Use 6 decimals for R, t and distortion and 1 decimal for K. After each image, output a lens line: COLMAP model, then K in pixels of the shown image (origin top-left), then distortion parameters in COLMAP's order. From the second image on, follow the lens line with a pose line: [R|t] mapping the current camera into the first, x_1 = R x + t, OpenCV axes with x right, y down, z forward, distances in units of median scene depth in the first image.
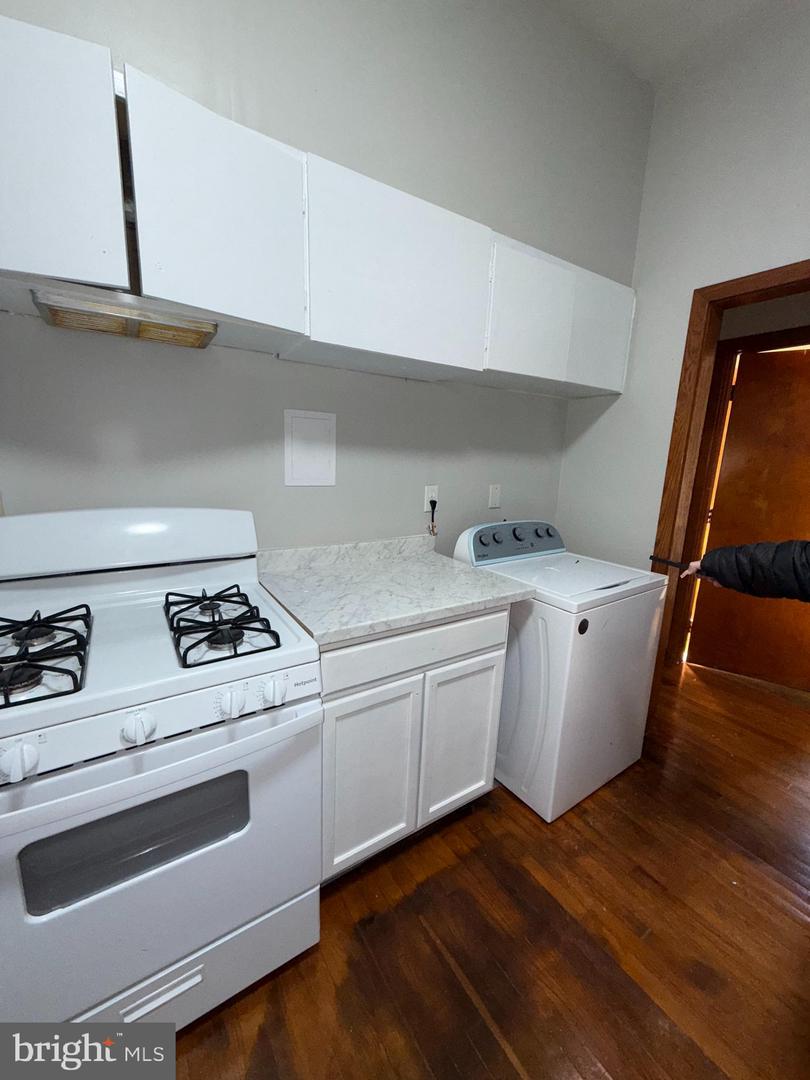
lens RADIAL K [[427.8, 0, 403.7], [0, 427.8, 537.5], [0, 0, 1]] dist [-0.003889, -0.001331]
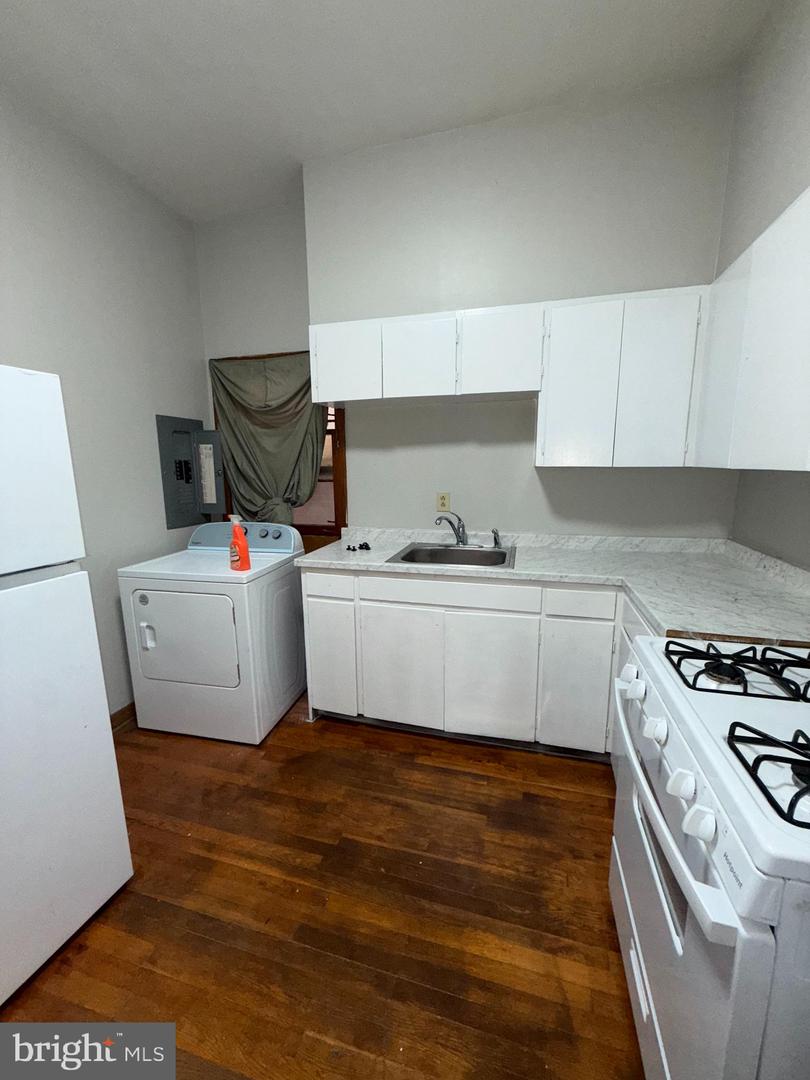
lens RADIAL K [[427.8, 0, 399.3], [0, 427.8, 540.7], [0, 0, 1]] dist [-0.003889, -0.001331]
pose [[-0.773000, 0.079693, -0.629380, 0.475479], [-0.140421, 0.945978, 0.292246, -0.216940], [0.618670, 0.314285, -0.720051, 0.966326]]
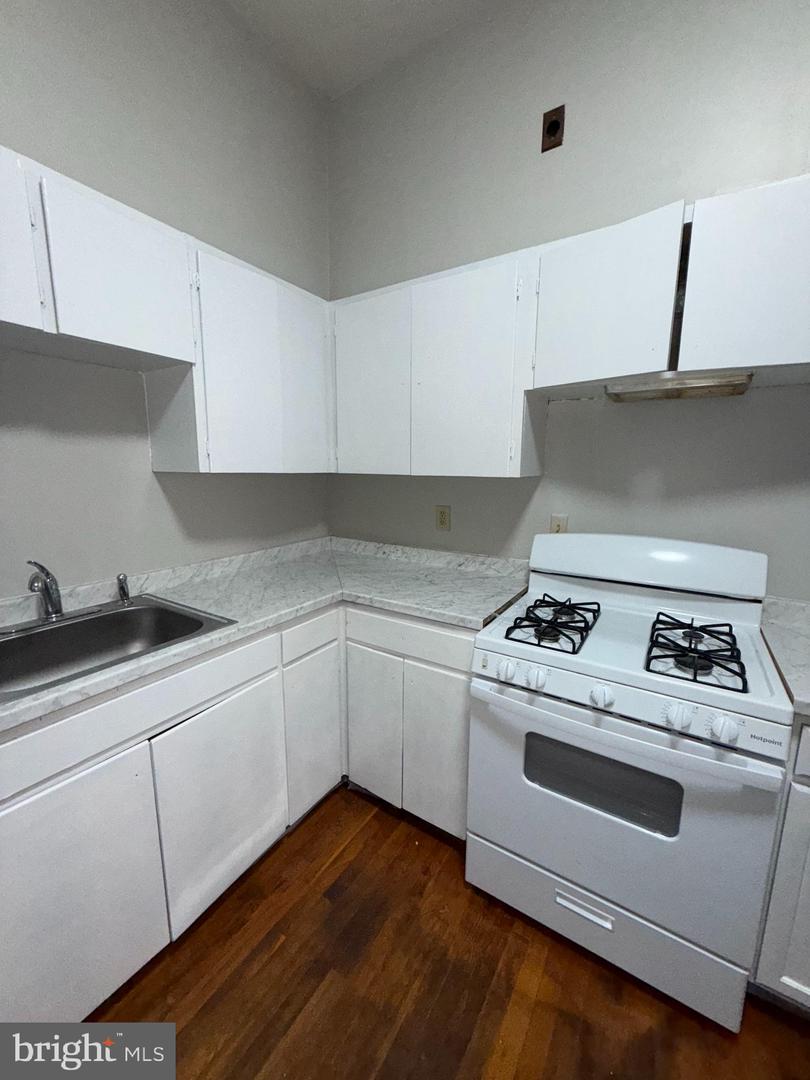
lens RADIAL K [[427.8, 0, 405.9], [0, 427.8, 537.4], [0, 0, 1]] dist [-0.003889, -0.001331]
pose [[0.396999, 0.112576, -0.910889, 0.256328], [-0.167562, 0.984660, 0.048663, -0.015586], [0.902394, 0.133311, 0.409773, -0.162698]]
